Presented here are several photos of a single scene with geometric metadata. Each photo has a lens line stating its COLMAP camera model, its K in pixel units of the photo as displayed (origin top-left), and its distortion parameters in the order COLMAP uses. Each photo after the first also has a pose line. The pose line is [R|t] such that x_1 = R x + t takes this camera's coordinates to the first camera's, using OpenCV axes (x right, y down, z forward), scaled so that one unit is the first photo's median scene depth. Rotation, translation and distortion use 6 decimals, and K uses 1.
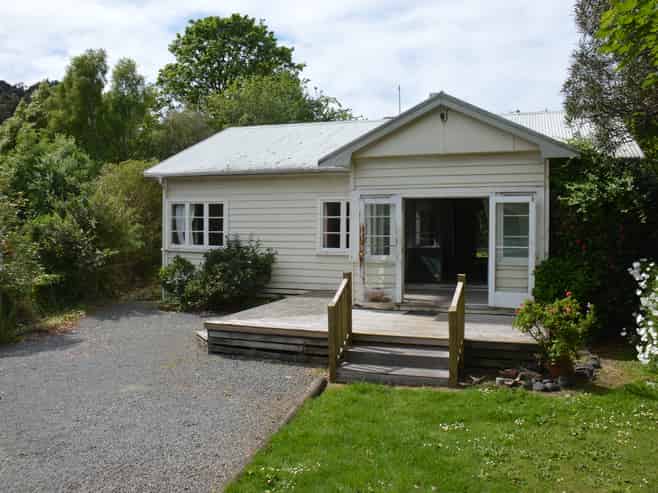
lens RADIAL K [[510.1, 0, 329.0], [0, 510.1, 246.5], [0, 0, 1]] dist [-0.173307, -0.000412]
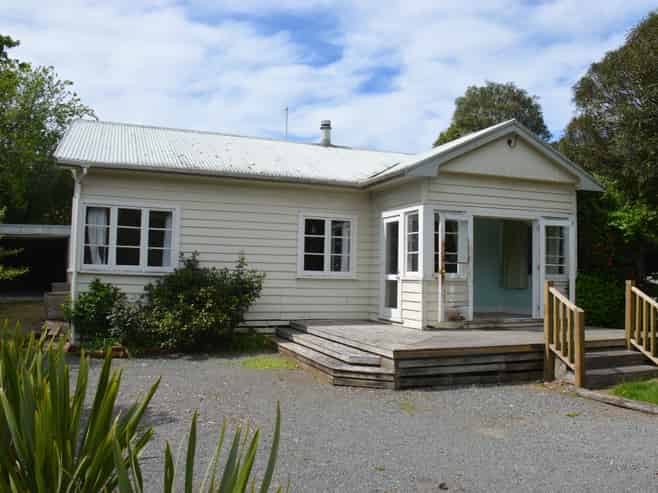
lens RADIAL K [[528.0, 0, 329.0], [0, 528.0, 246.5], [0, 0, 1]] dist [-0.148459, -0.001300]
pose [[0.801803, 0.043586, 0.595997, -0.522596], [0.007482, 0.996526, -0.082942, 0.036865], [-0.597542, 0.070962, 0.798691, 0.258980]]
